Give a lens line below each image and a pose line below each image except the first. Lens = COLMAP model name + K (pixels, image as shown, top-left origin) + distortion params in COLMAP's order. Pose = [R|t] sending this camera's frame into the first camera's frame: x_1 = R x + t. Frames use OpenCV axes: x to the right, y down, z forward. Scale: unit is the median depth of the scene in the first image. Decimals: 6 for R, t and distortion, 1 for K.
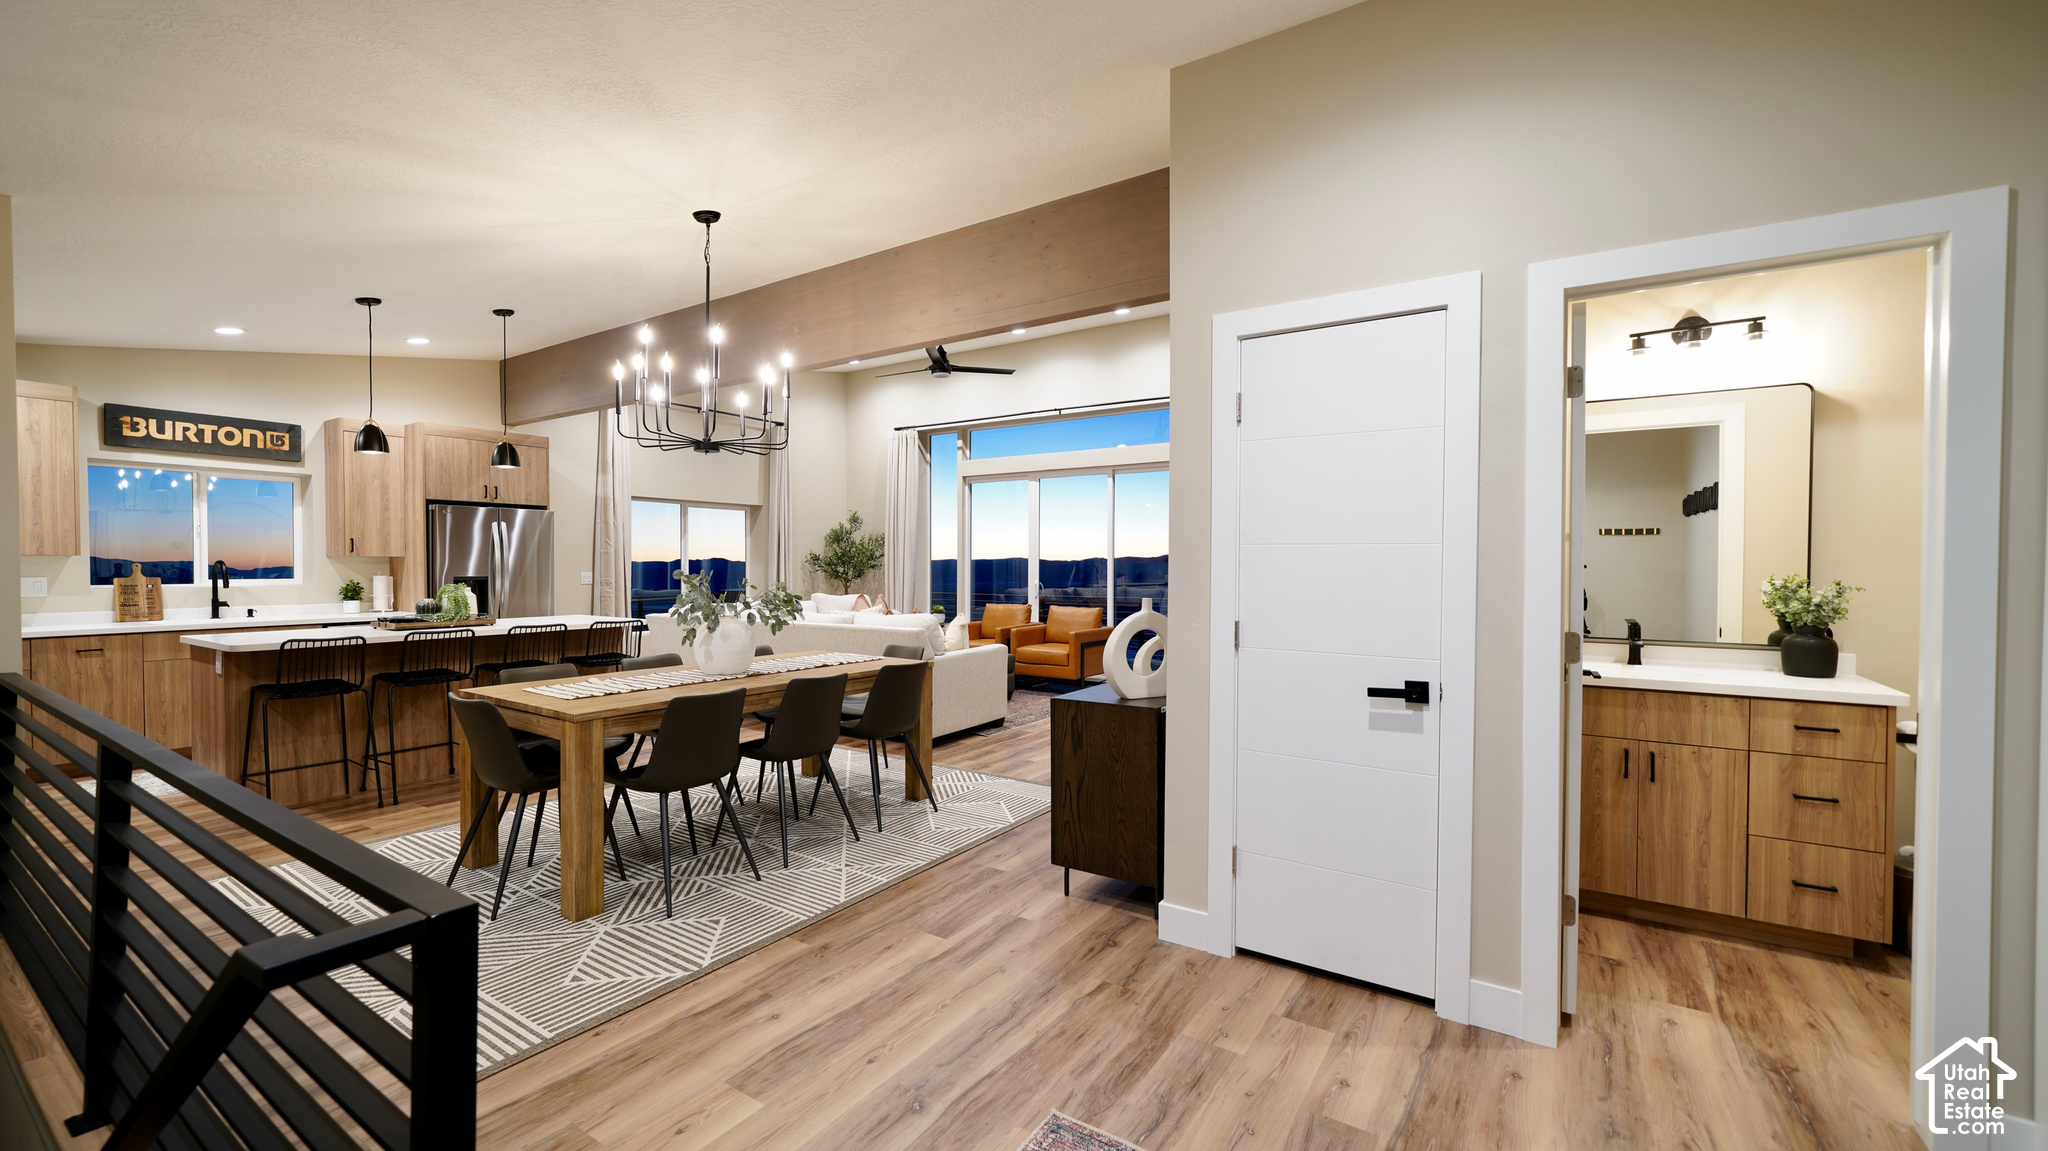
lens RADIAL K [[819.5, 0, 1020.6], [0, 819.5, 577.8], [0, 0, 1]] dist [-0.010980, 0.004770]
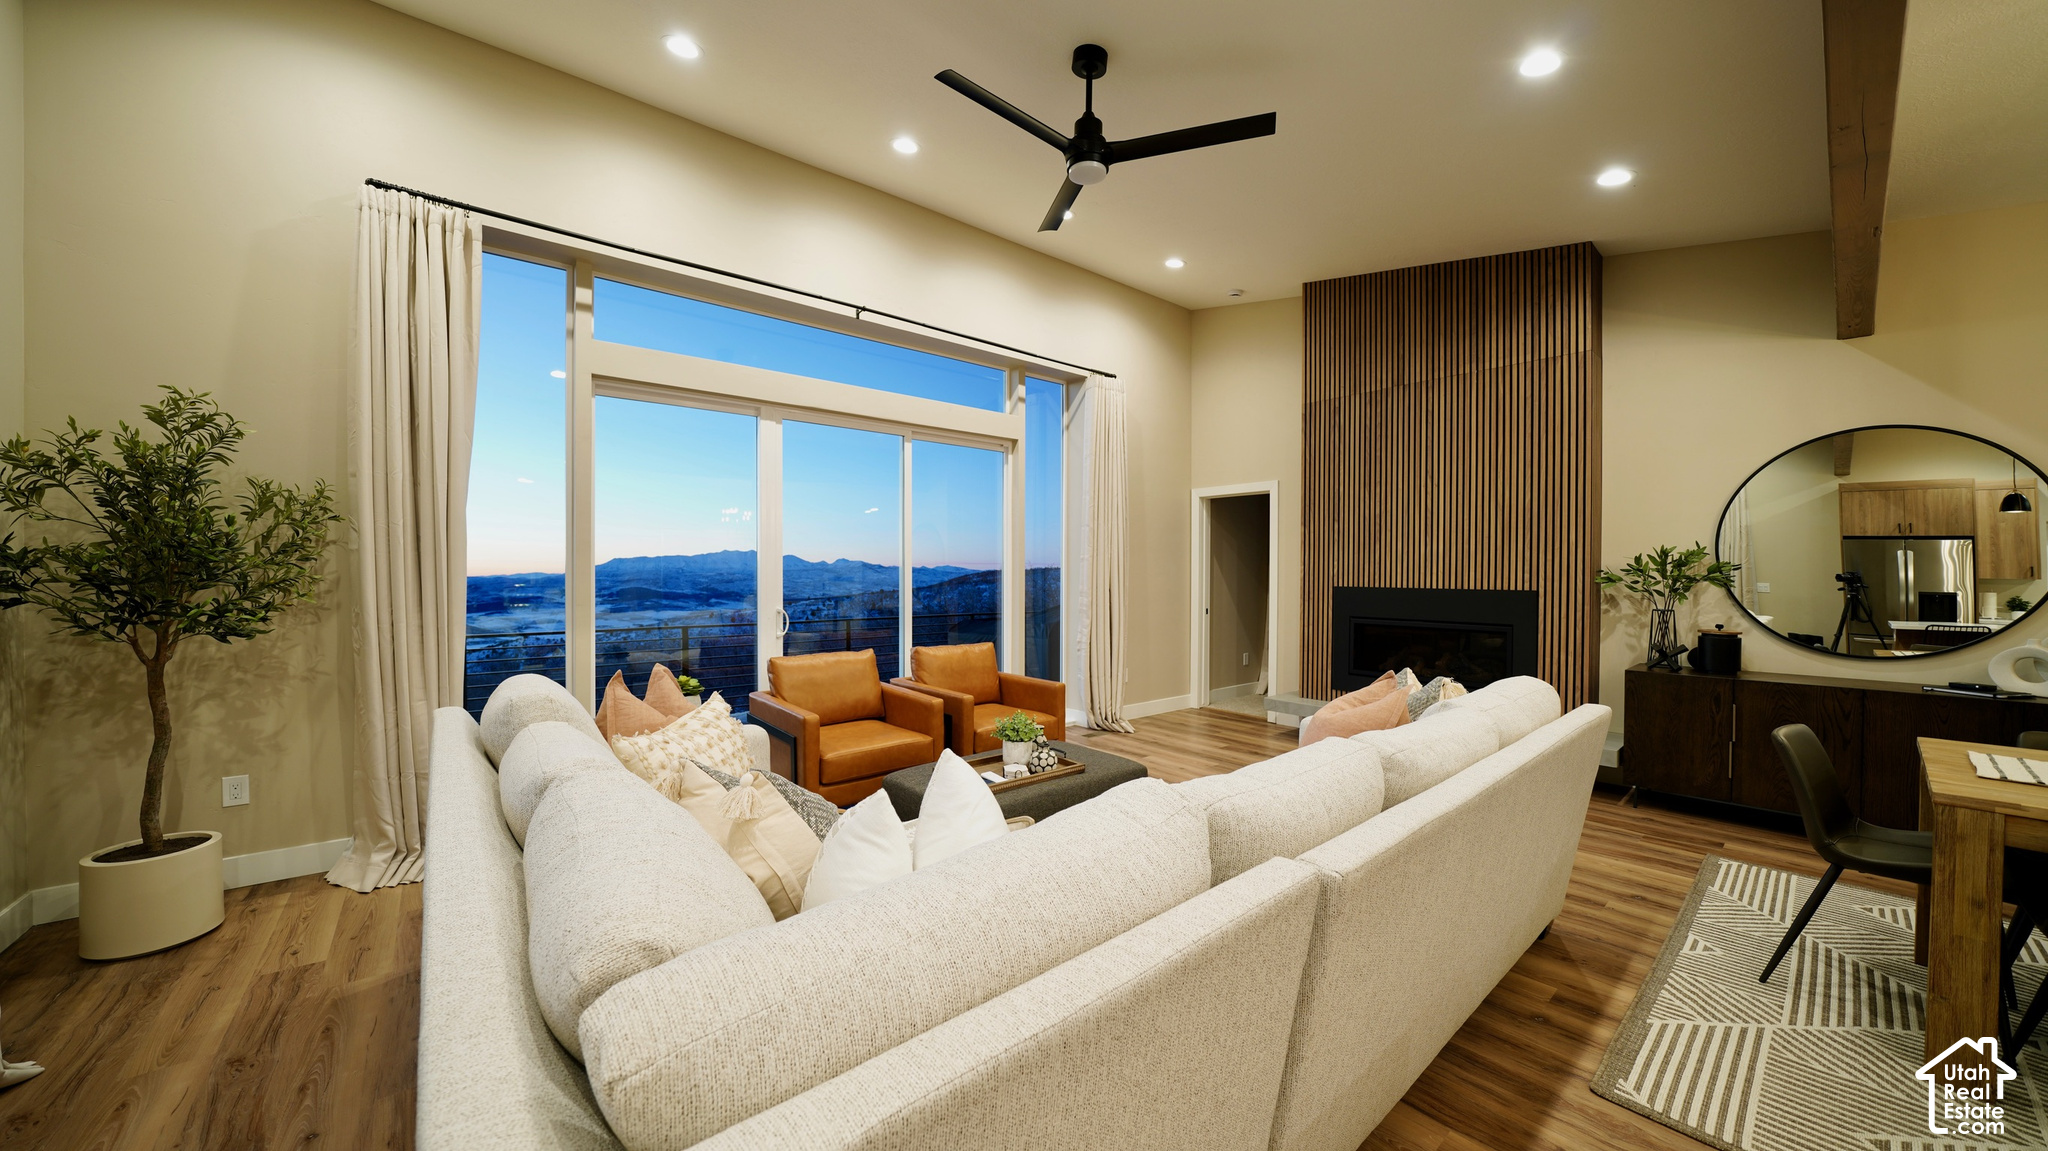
lens RADIAL K [[685.0, 0, 1040.7], [0, 685.0, 566.1], [0, 0, 1]] dist [-0.024300, 0.001537]
pose [[0.261182, -0.006105, 0.965270, -0.622607], [0.018662, 0.999825, 0.001274, -0.037676], [-0.965109, 0.017681, 0.261250, 1.218690]]
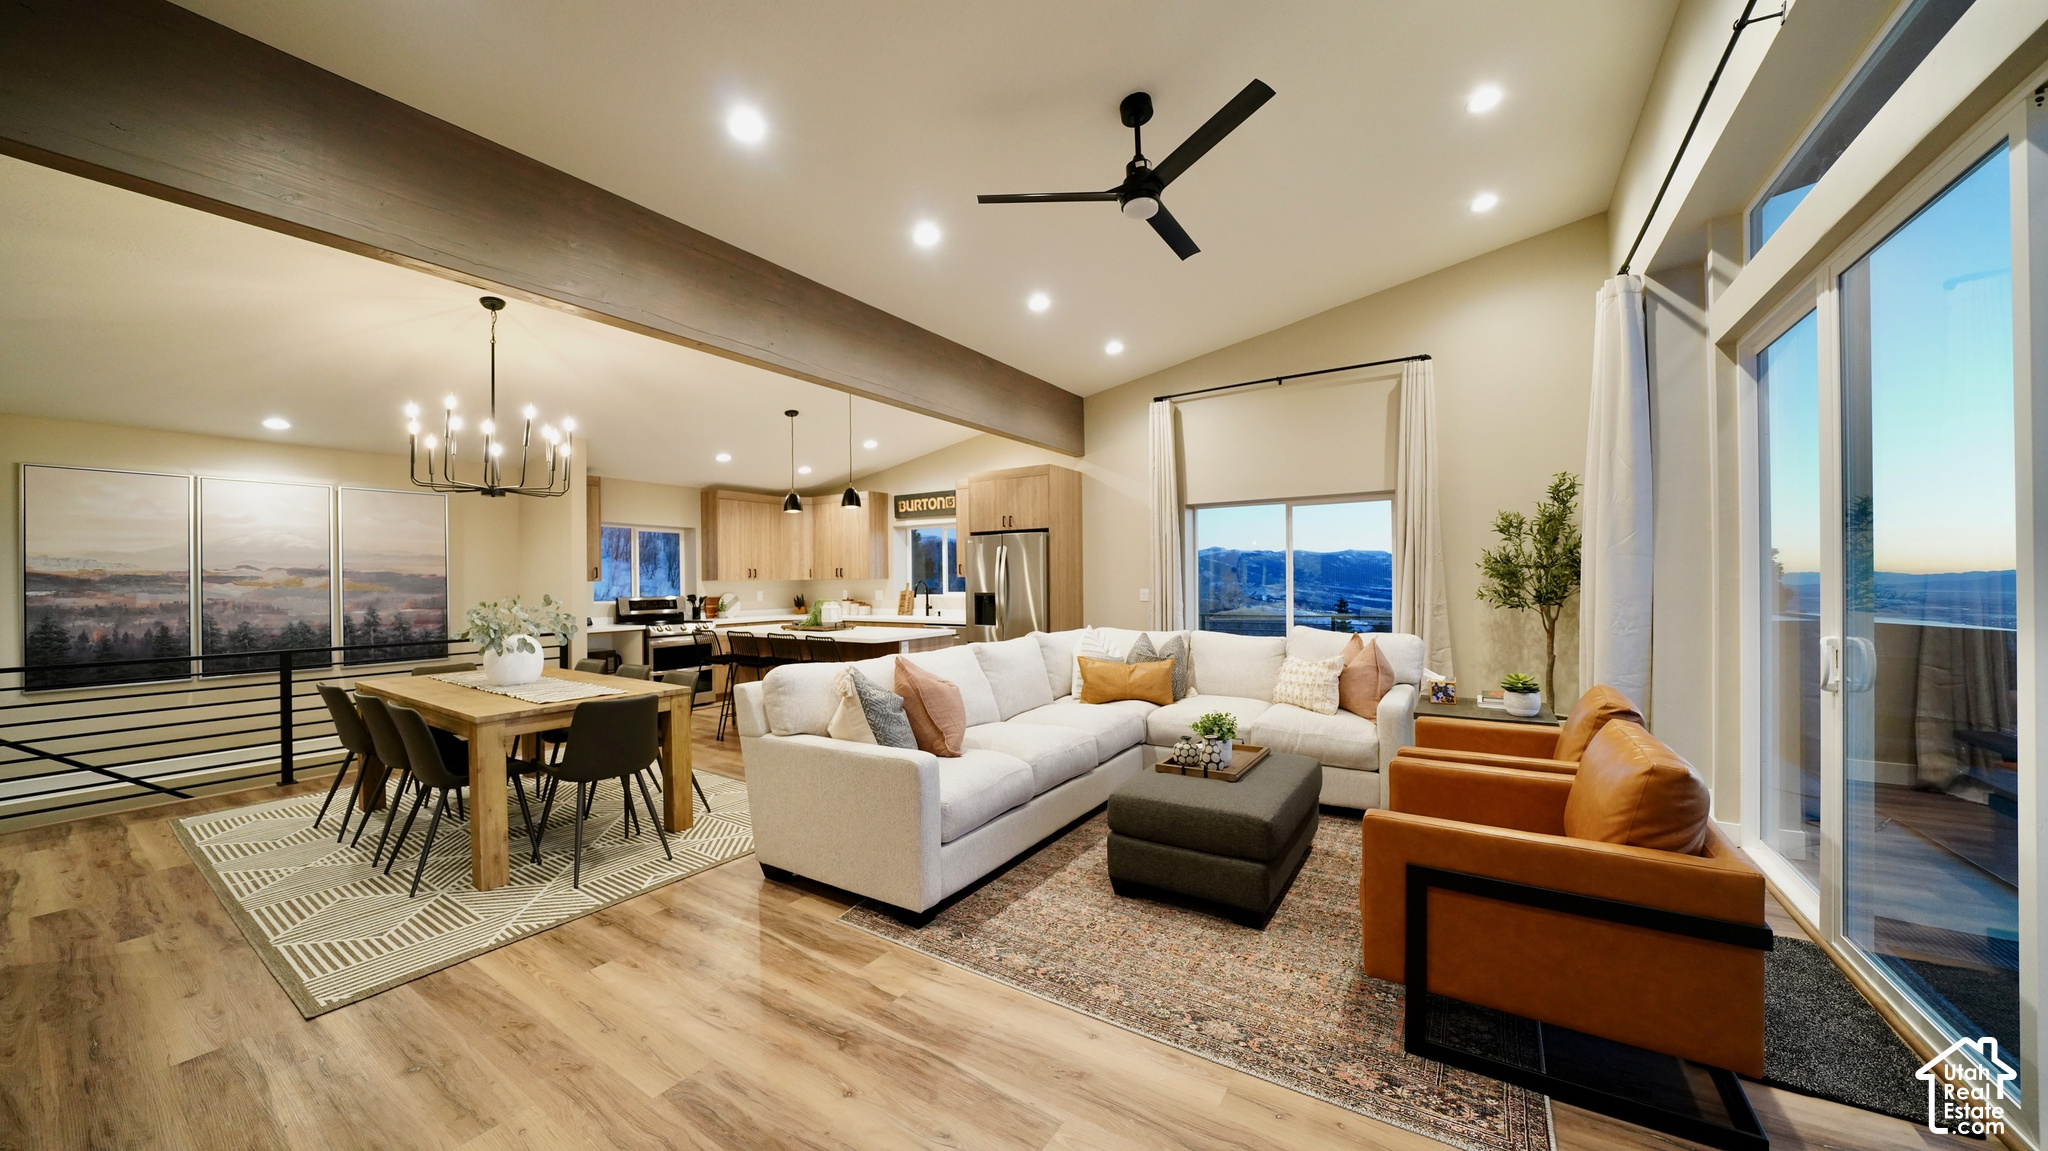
lens RADIAL K [[702.1, 0, 1018.2], [0, 702.1, 579.4], [0, 0, 1]] dist [-0.026430, 0.002704]
pose [[0.002488, -0.001637, -0.999996, 0.437013], [-0.004731, 0.999987, -0.001649, -0.023009], [0.999986, 0.004735, 0.002480, 1.211322]]
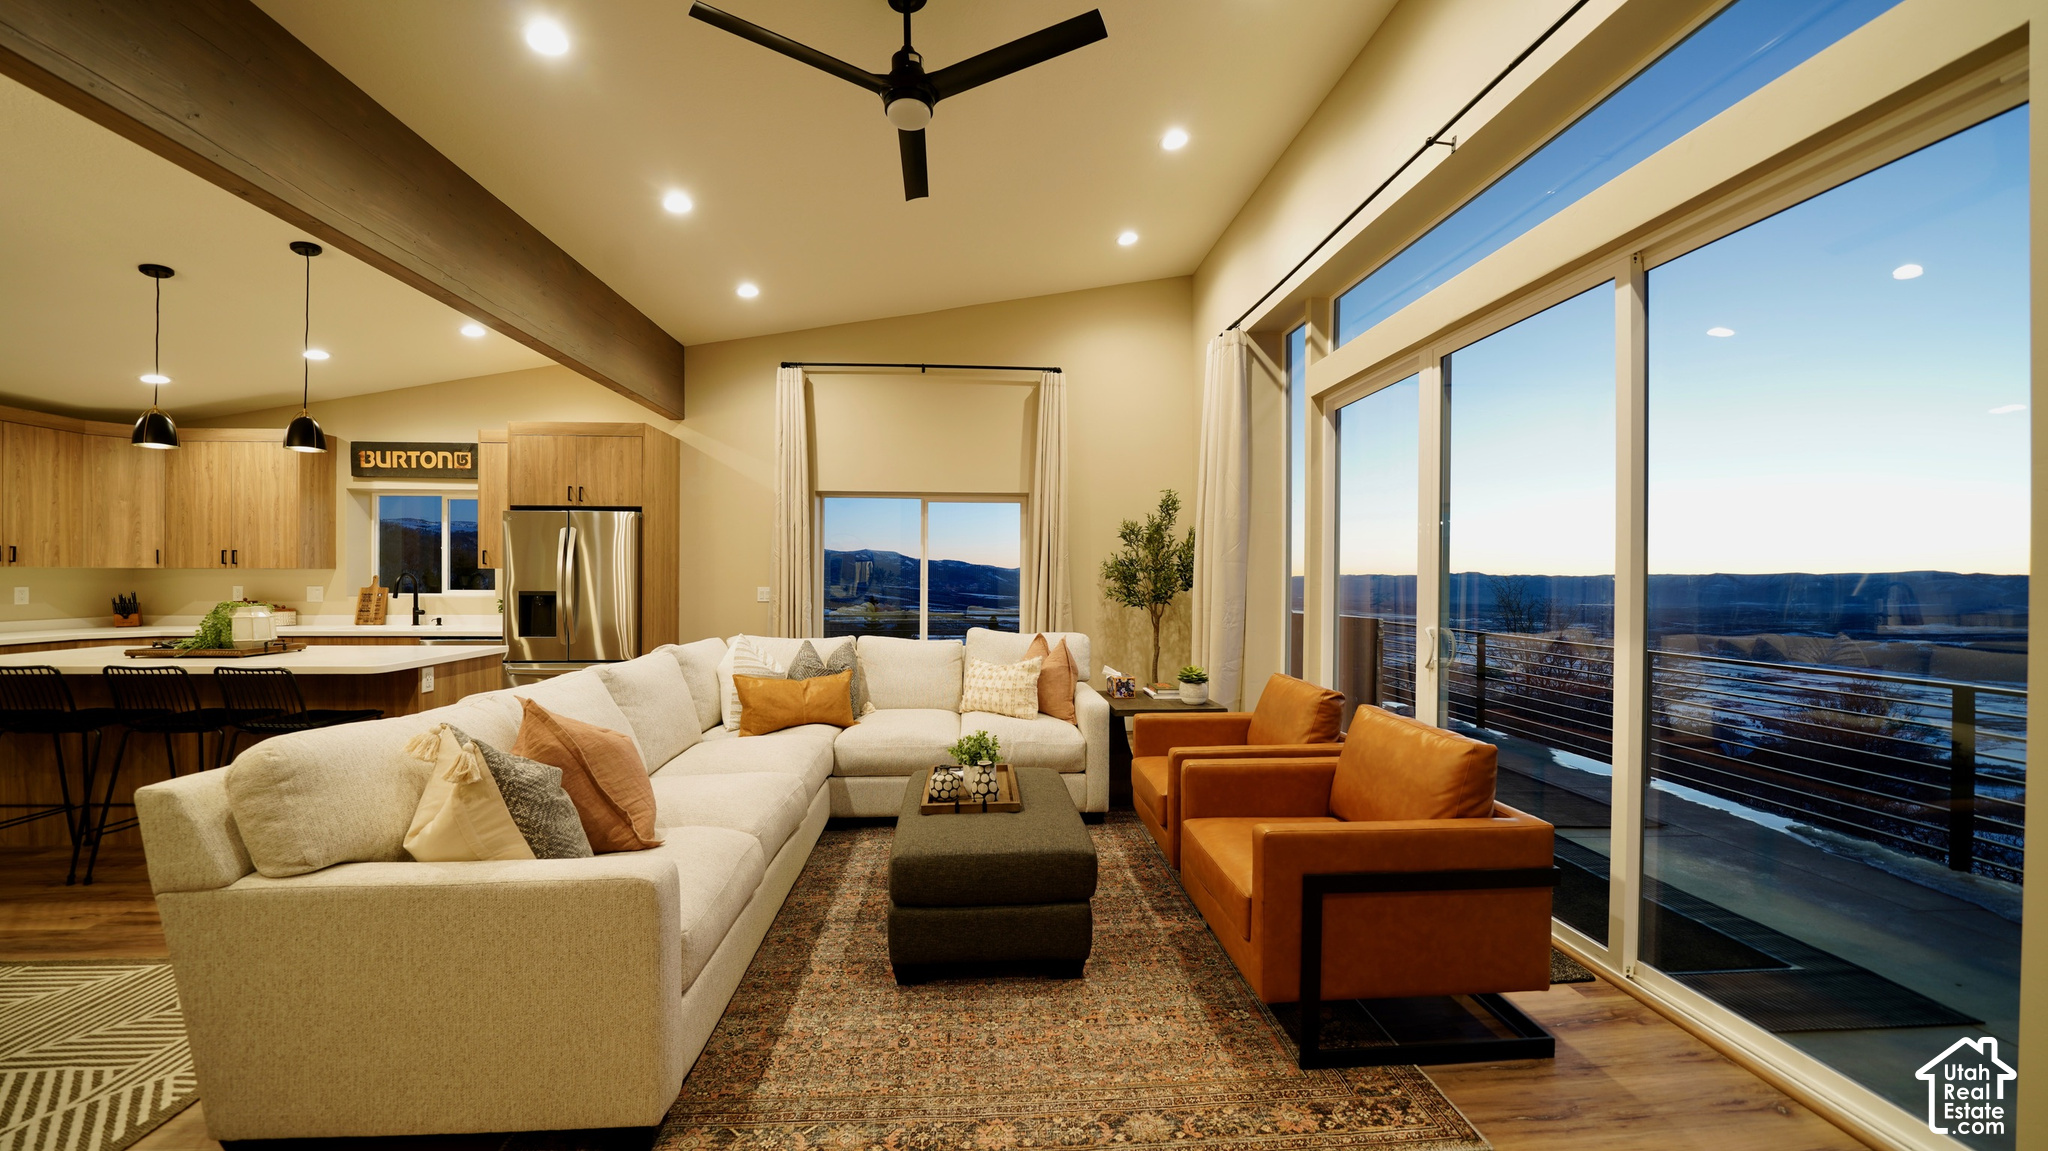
lens RADIAL K [[726.7, 0, 1017.6], [0, 726.7, 578.1], [0, 0, 1]] dist [-0.026697, 0.002670]
pose [[0.607805, 0.004562, -0.794073, 0.288422], [-0.016476, 0.999841, -0.006867, -0.021572], [0.793915, 0.017257, 0.607783, 1.087806]]
